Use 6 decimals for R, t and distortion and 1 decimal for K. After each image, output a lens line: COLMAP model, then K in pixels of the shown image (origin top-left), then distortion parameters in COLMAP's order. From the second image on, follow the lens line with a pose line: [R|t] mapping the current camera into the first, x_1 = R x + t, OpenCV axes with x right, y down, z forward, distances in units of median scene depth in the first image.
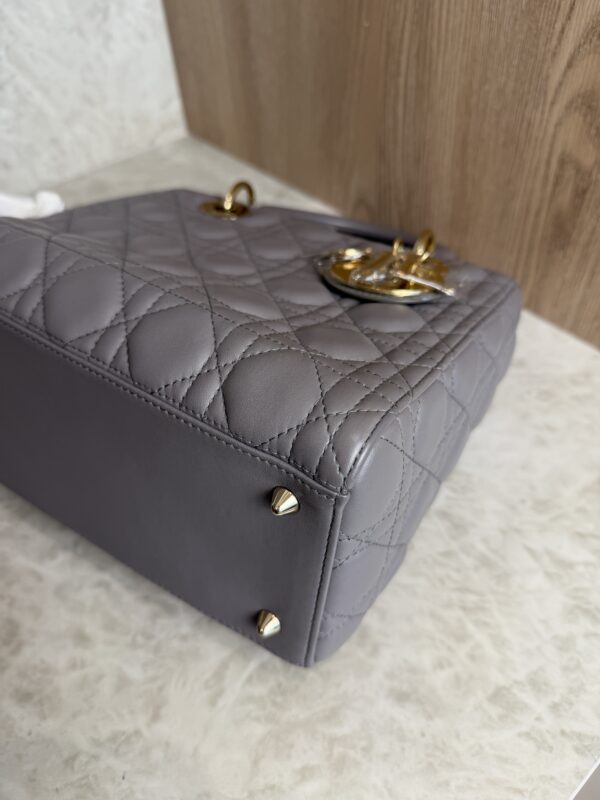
lens RADIAL K [[587.1, 0, 305.8], [0, 587.1, 392.1], [0, 0, 1]] dist [-0.028162, 0.000680]
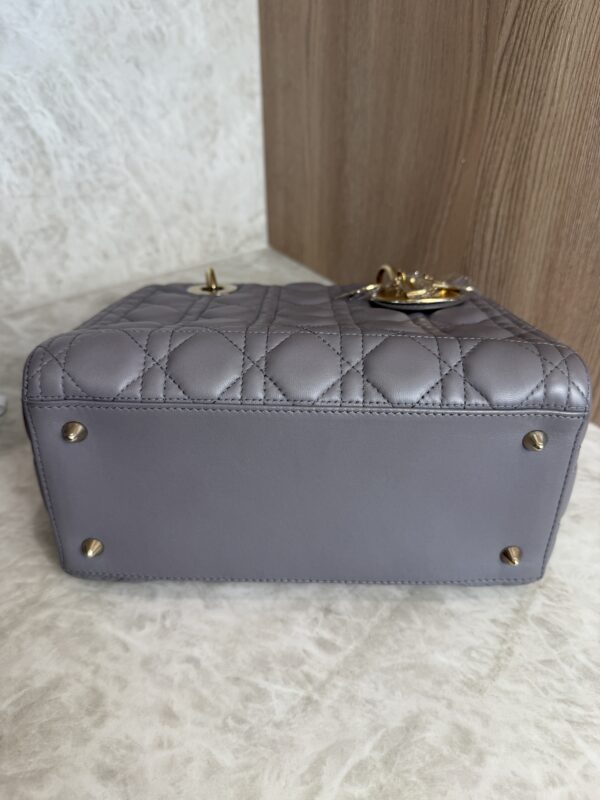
lens RADIAL K [[587.1, 0, 305.2], [0, 587.1, 400.6], [0, 0, 1]] dist [-0.028162, 0.000680]
pose [[0.995541, 0.089430, -0.029998, -0.157007], [-0.093378, 0.979363, -0.179246, 0.057981], [0.013349, 0.181248, 0.983347, -0.026986]]
